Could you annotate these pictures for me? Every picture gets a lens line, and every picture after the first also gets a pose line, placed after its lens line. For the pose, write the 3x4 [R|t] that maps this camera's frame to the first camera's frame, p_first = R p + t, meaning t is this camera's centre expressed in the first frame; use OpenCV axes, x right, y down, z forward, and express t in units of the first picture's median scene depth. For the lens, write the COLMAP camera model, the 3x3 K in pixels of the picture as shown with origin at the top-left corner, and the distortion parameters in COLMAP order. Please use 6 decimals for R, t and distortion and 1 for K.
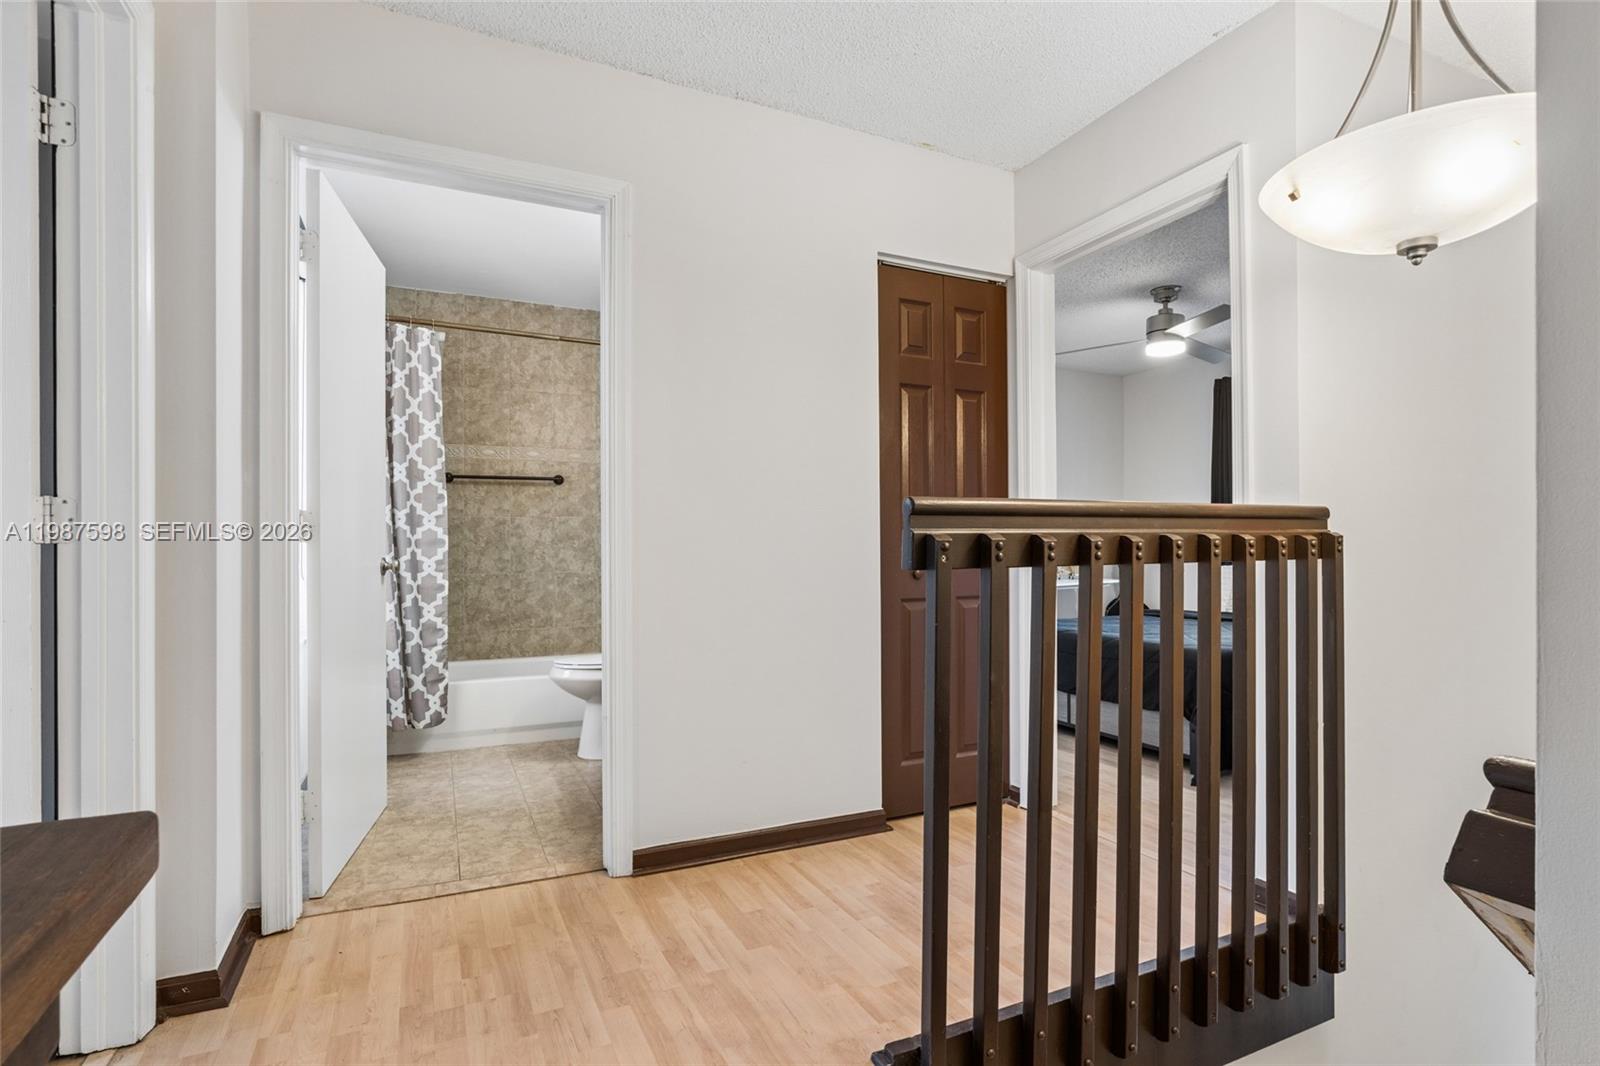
lens RADIAL K [[785.2, 0, 810.9], [0, 785.2, 543.6], [0, 0, 1]] dist [-0.002435, 0.001270]
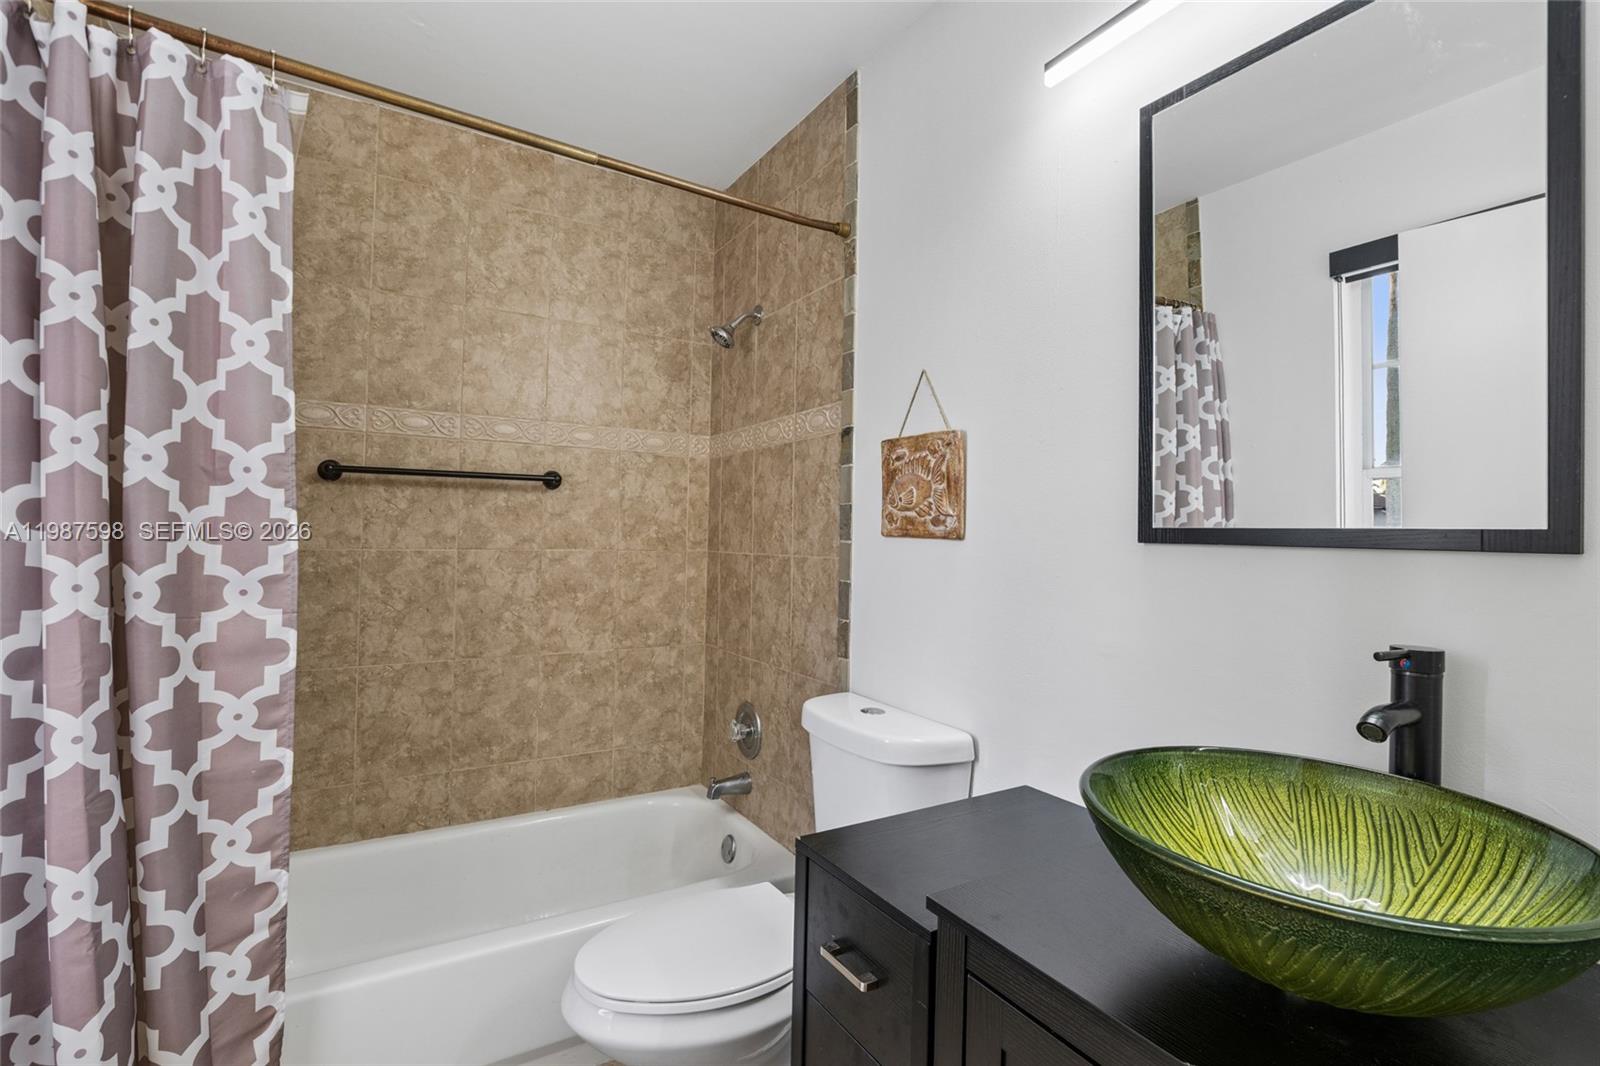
lens RADIAL K [[728.9, 0, 787.4], [0, 728.9, 524.8], [0, 0, 1]] dist [-0.005352, -0.001156]
pose [[0.996433, 0.028431, 0.079451, -0.211243], [-0.027498, 0.999540, -0.012812, -0.051521], [-0.079779, 0.010581, 0.996756, 0.520680]]
